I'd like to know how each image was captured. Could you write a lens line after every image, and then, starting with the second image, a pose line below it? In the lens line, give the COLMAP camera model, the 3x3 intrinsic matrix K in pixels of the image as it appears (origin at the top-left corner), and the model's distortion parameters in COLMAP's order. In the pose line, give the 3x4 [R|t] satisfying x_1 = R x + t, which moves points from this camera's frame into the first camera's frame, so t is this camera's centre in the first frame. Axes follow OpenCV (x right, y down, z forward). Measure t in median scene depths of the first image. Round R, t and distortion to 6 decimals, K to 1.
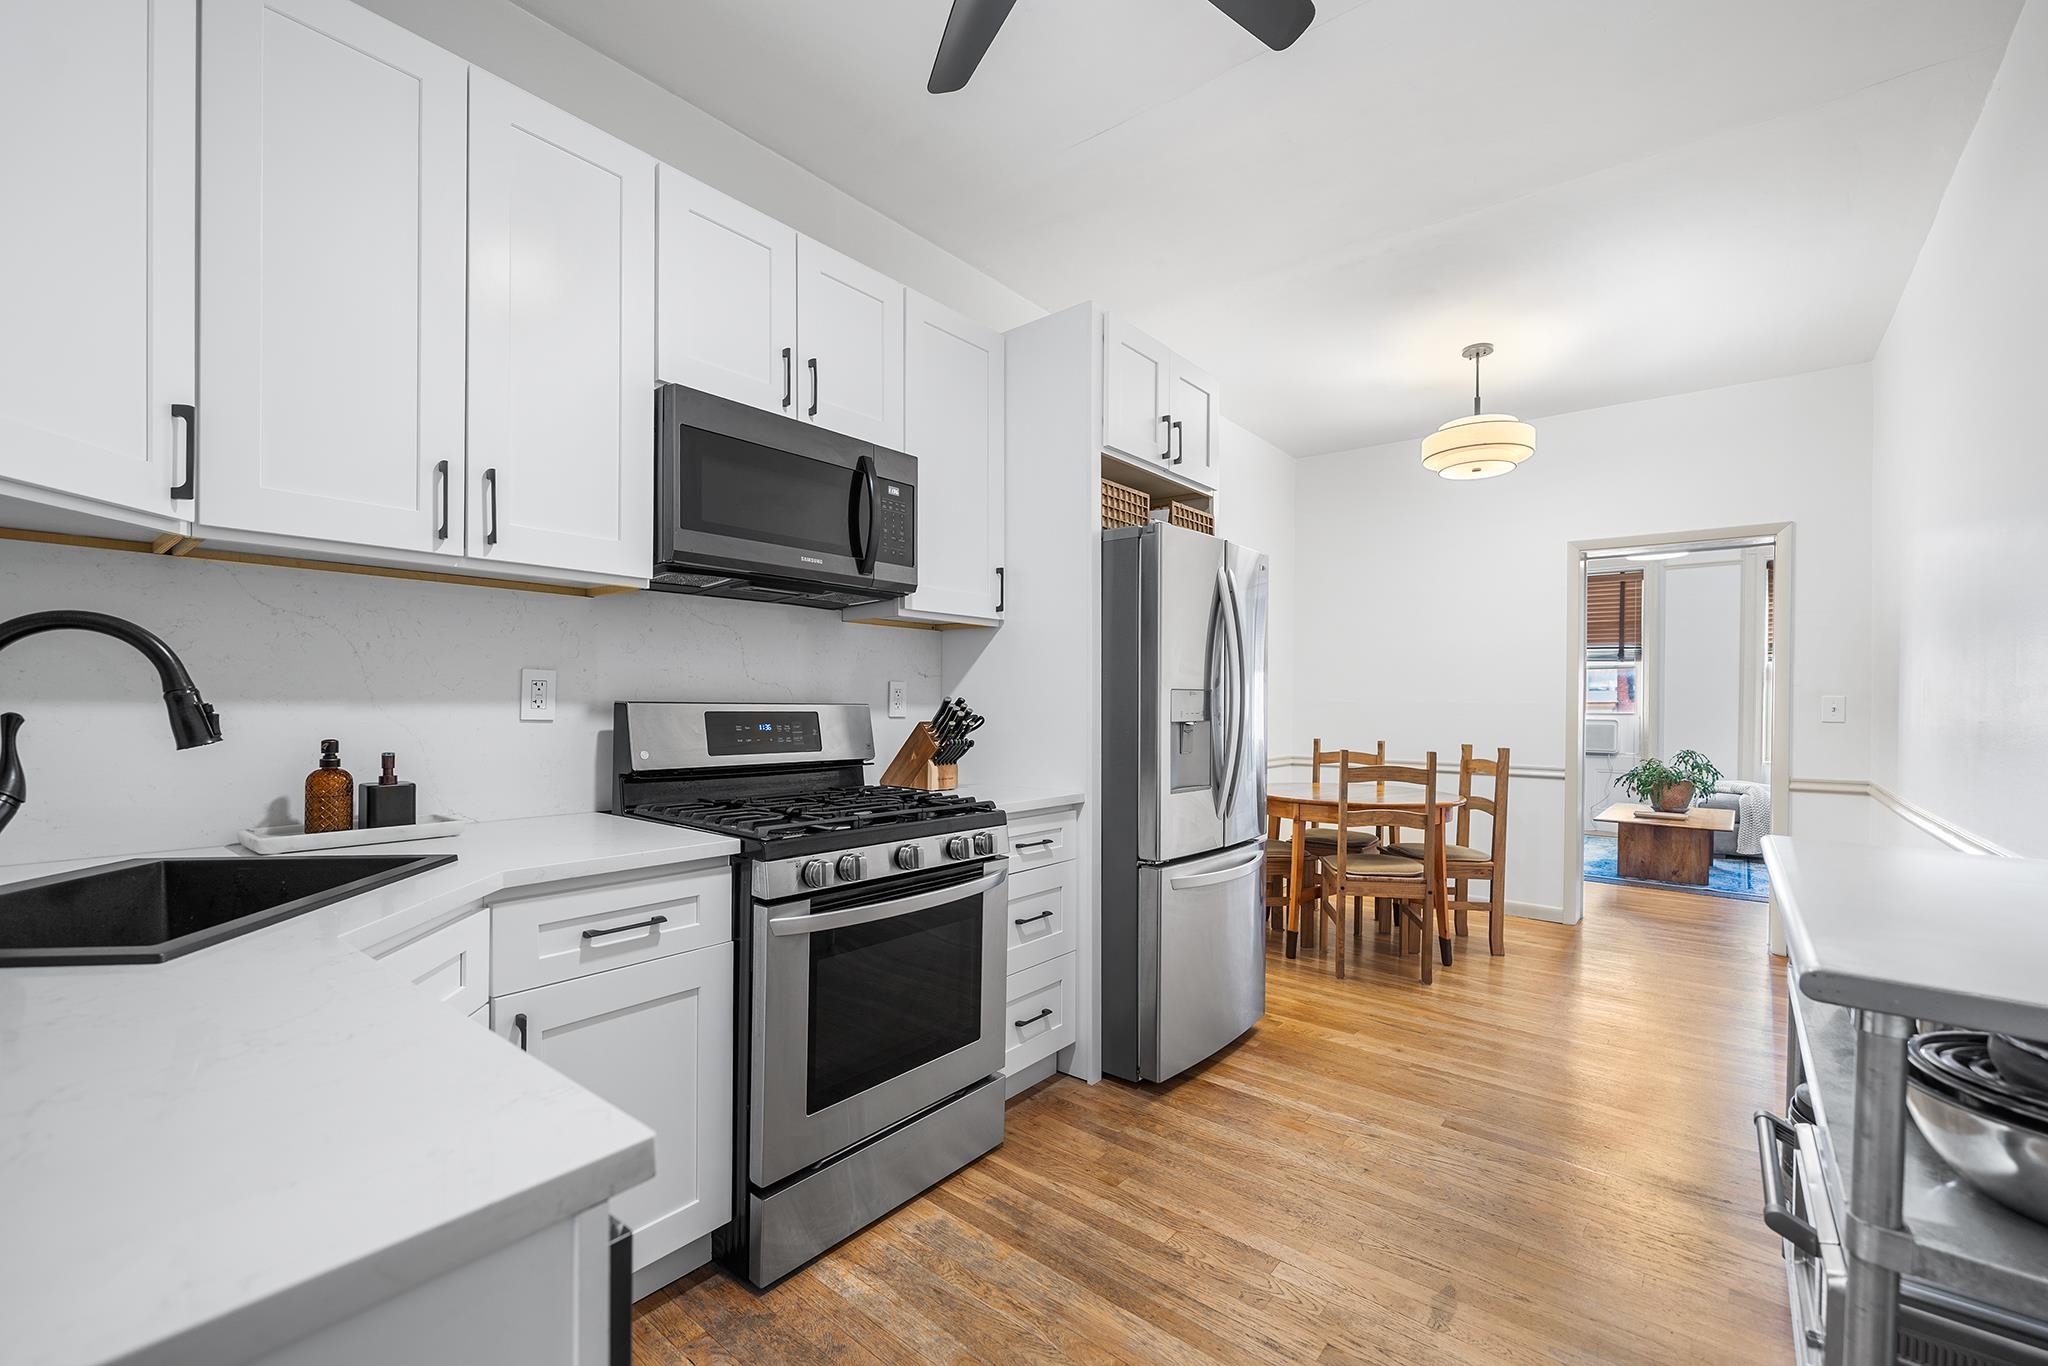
lens RADIAL K [[849.2, 0, 1029.8], [0, 849.2, 705.9], [0, 0, 1]] dist [0.000942, 0.000094]
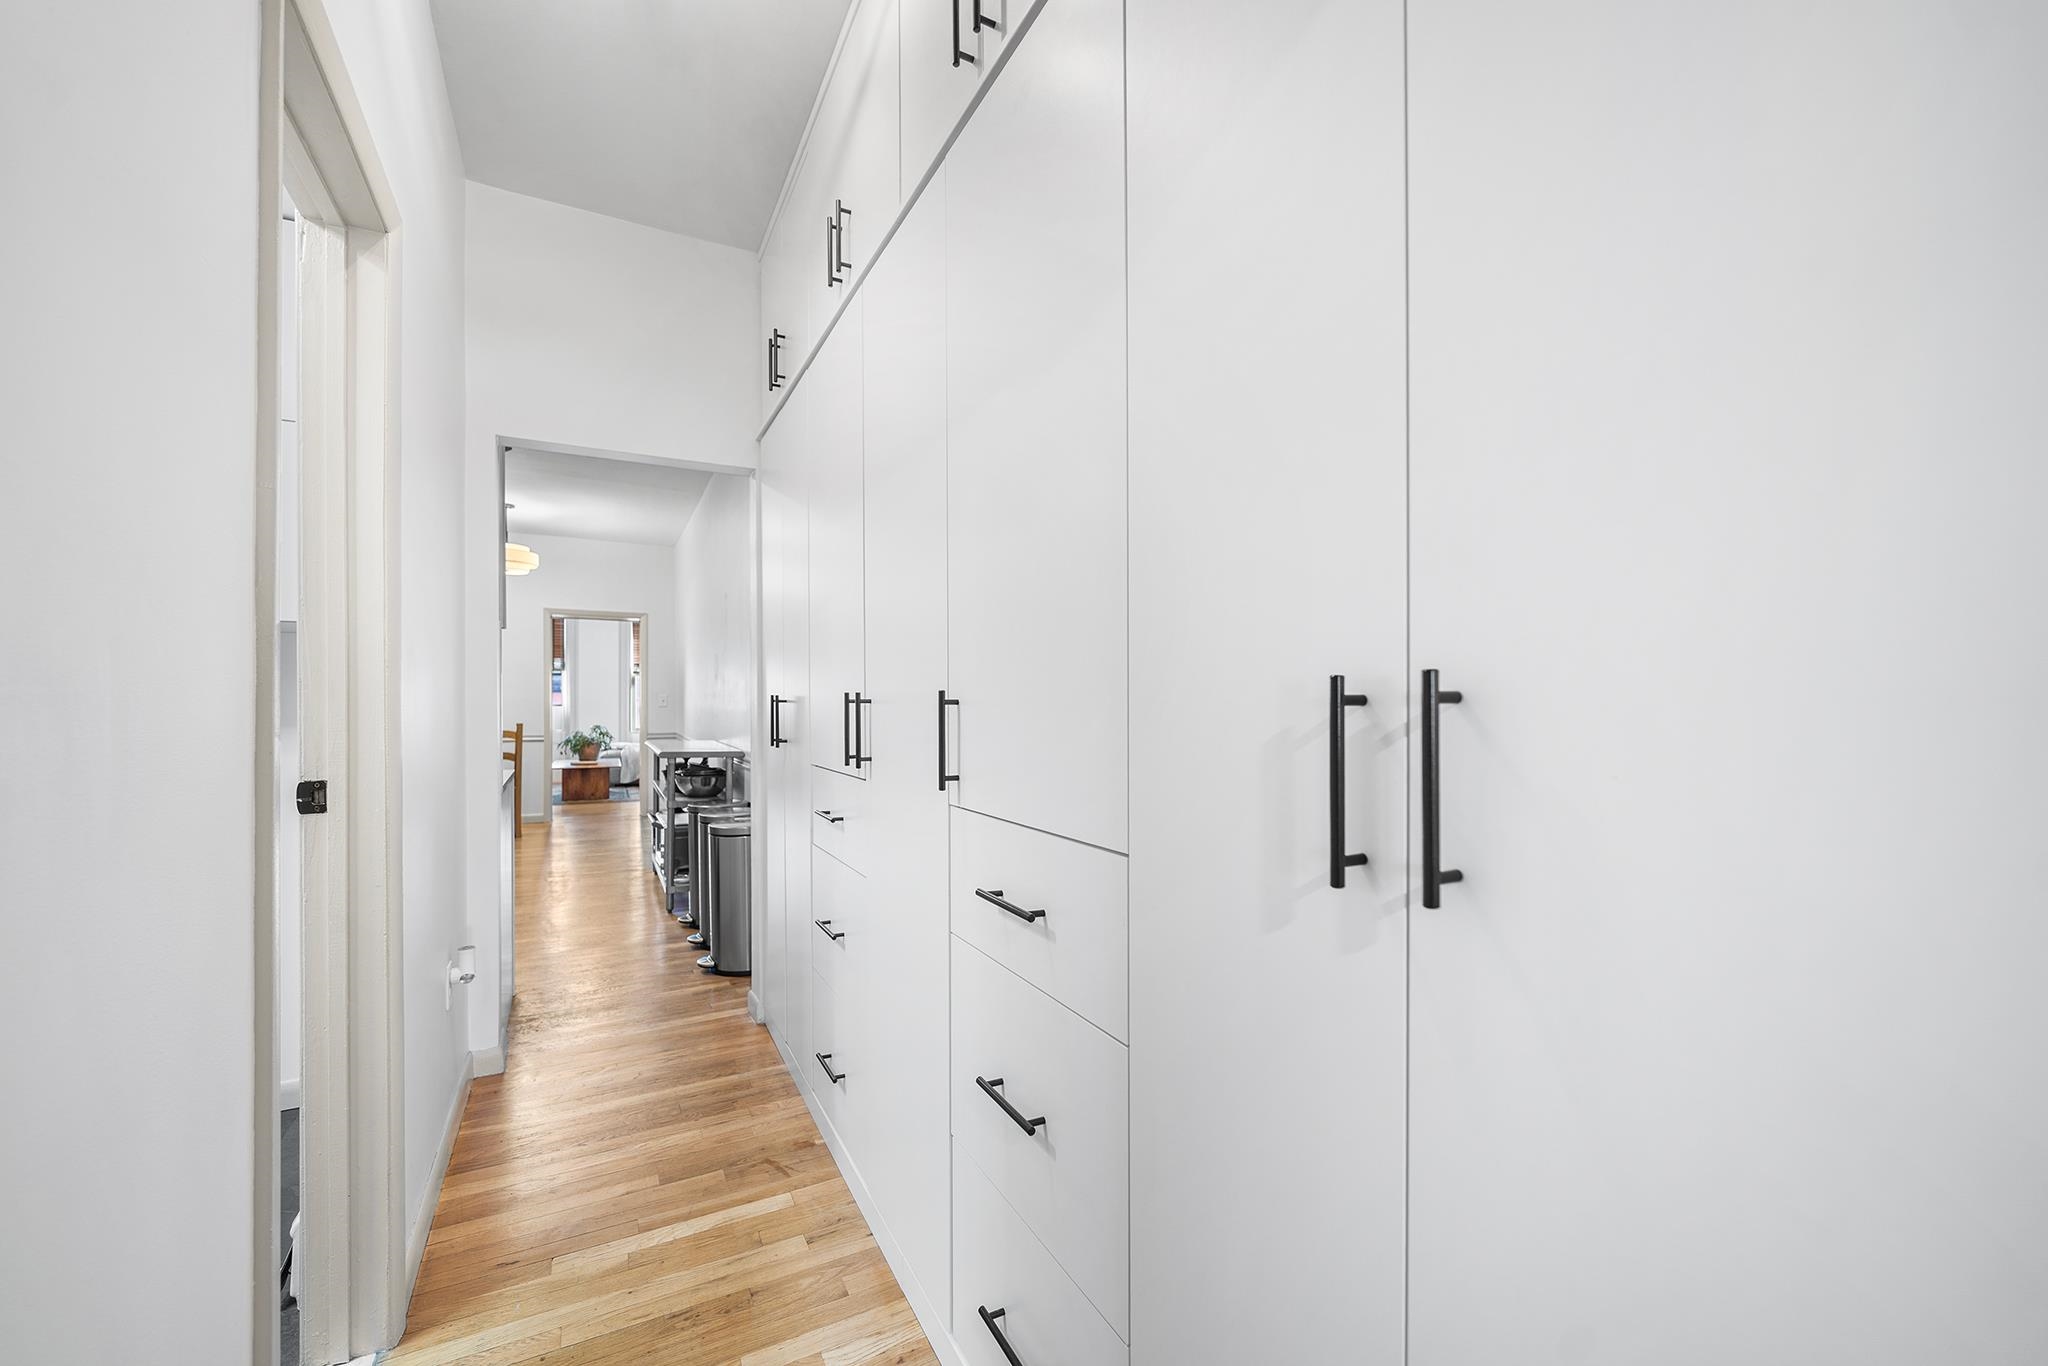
lens RADIAL K [[792.2, 0, 1013.8], [0, 792.2, 701.5], [0, 0, 1]] dist [-0.000493, 0.000078]
pose [[0.385935, -0.011278, 0.922457, -0.599938], [0.009694, 0.999920, 0.008170, -0.001568], [-0.922475, 0.005789, 0.386013, -0.634246]]
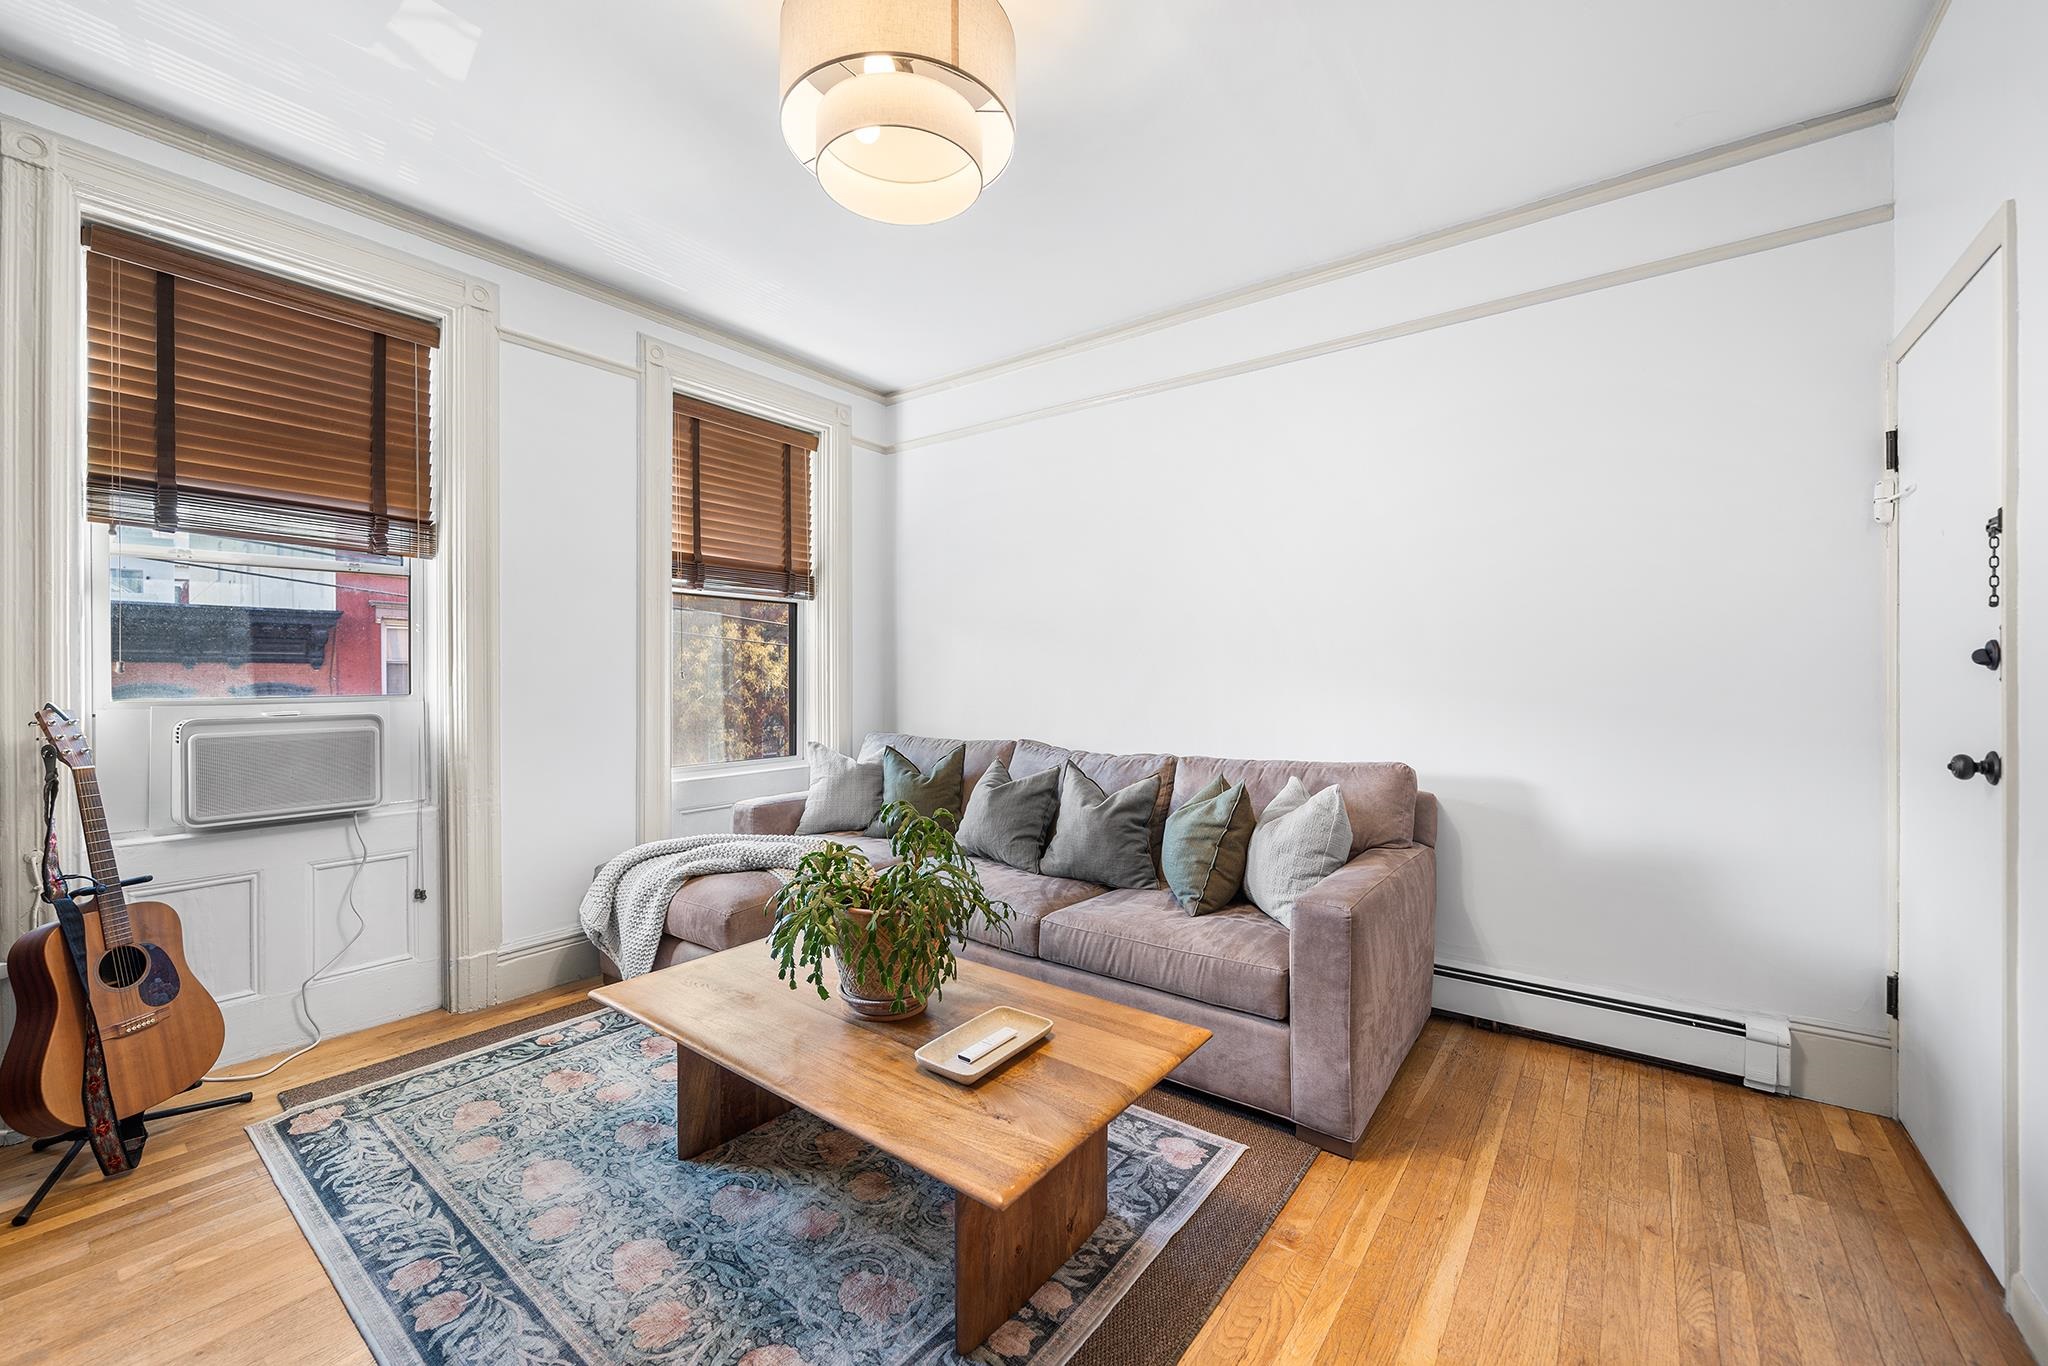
lens RADIAL K [[806.4, 0, 1020.7], [0, 806.4, 675.1], [0, 0, 1]] dist [-0.000728, -0.000117]
pose [[-0.034720, -0.009266, 0.999354, 0.682897], [0.009852, 0.999905, 0.009613, -0.002700], [-0.999348, 0.010179, -0.034626, 1.472888]]
